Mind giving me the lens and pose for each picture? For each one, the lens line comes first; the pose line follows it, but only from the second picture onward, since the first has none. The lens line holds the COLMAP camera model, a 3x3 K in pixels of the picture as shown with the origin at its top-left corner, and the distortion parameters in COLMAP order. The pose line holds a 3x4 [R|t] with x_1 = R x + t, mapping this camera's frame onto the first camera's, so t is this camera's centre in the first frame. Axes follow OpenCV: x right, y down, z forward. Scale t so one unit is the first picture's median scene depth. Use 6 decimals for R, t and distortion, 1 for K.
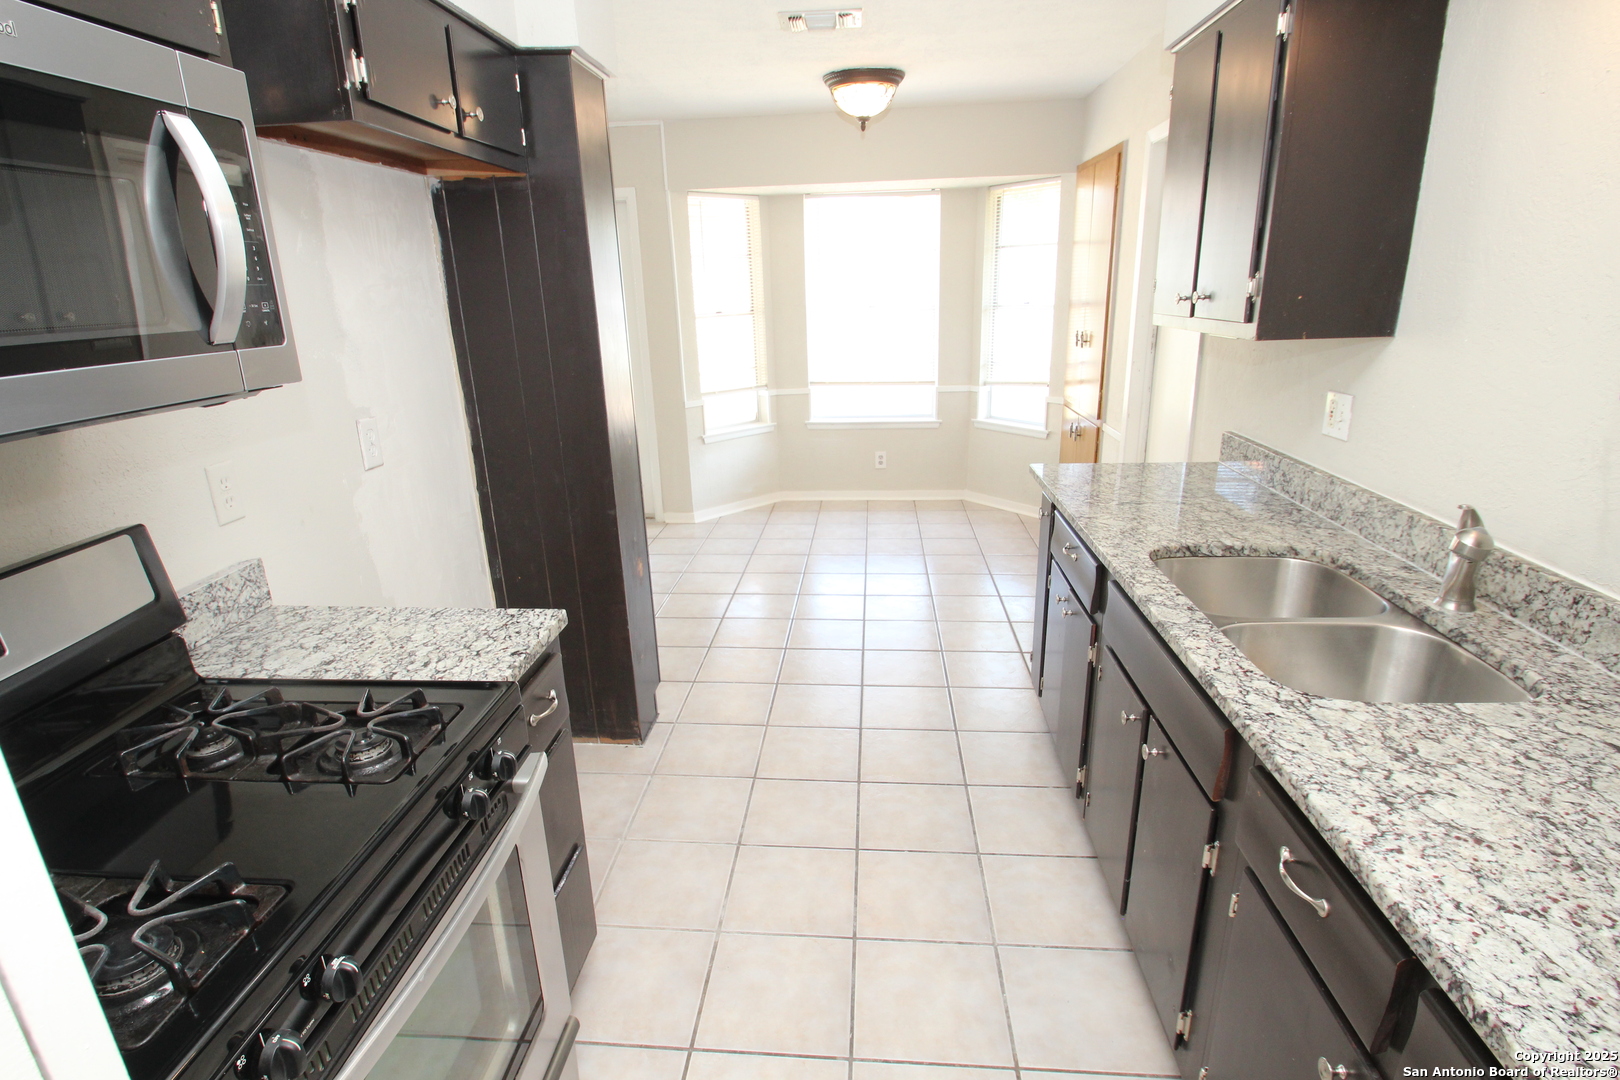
lens RADIAL K [[842.8, 0, 779.2], [0, 842.8, 564.2], [0, 0, 1]] dist [-0.011427, -0.005800]
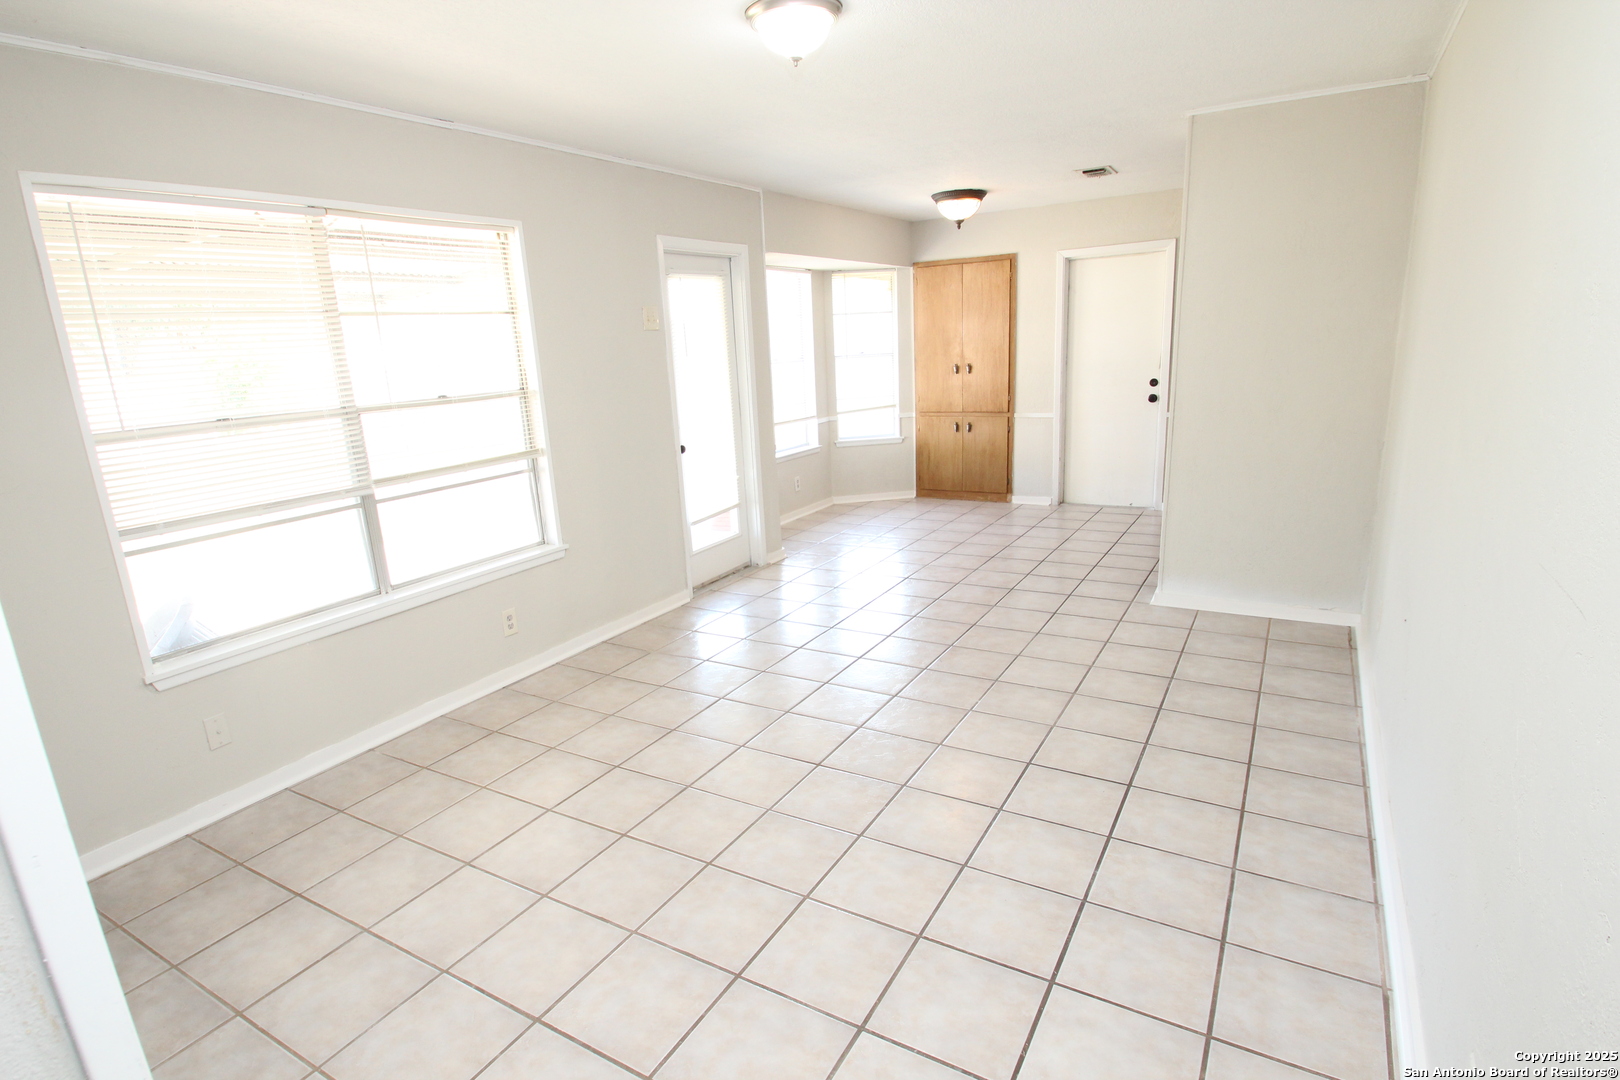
lens RADIAL K [[842.8, 0, 781.8], [0, 842.8, 558.7], [0, 0, 1]] dist [-0.011427, -0.005800]
pose [[0.428524, -0.217221, 0.877030, -2.983556], [0.318433, 0.944699, 0.078392, -0.382859], [-0.845558, 0.245682, 0.473996, 1.464419]]
